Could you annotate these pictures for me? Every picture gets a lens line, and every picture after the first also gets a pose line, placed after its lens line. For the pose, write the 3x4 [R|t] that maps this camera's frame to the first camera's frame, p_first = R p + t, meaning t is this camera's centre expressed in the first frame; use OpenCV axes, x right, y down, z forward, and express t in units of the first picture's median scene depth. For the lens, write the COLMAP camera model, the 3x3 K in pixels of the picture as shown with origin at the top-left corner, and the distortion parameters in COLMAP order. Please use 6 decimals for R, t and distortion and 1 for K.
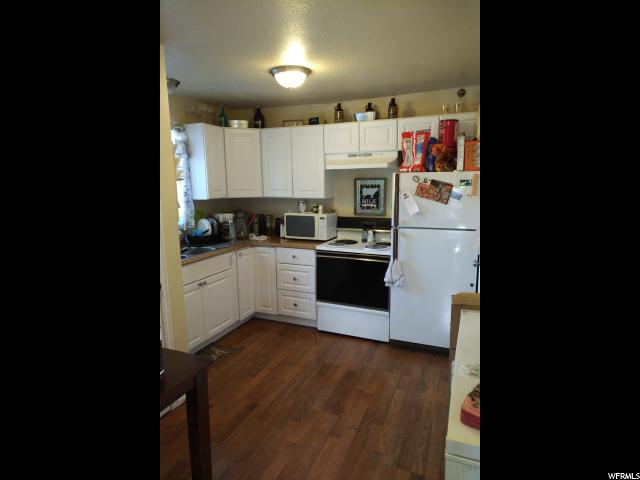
lens RADIAL K [[358.9, 0, 320.0], [0, 358.9, 240.0], [0, 0, 1]] dist [0.002305, -0.000343]
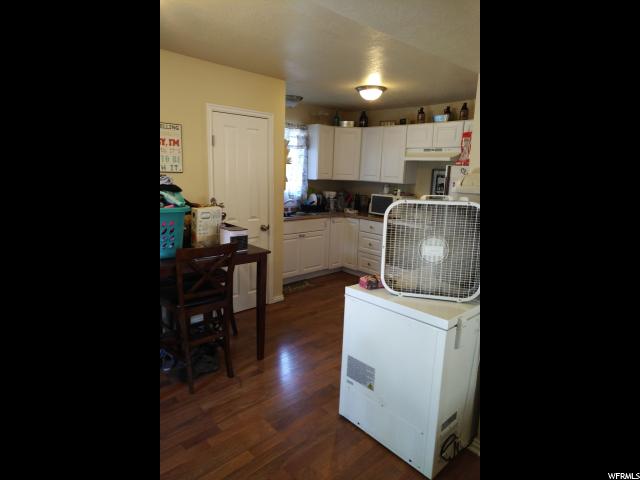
lens RADIAL K [[358.9, 0, 320.0], [0, 358.9, 240.0], [0, 0, 1]] dist [0.002305, -0.000343]
pose [[0.914758, 0.120032, -0.385760, 0.254167], [-0.109290, 0.992764, 0.049746, 0.046778], [0.388940, -0.003346, 0.921257, -0.264344]]
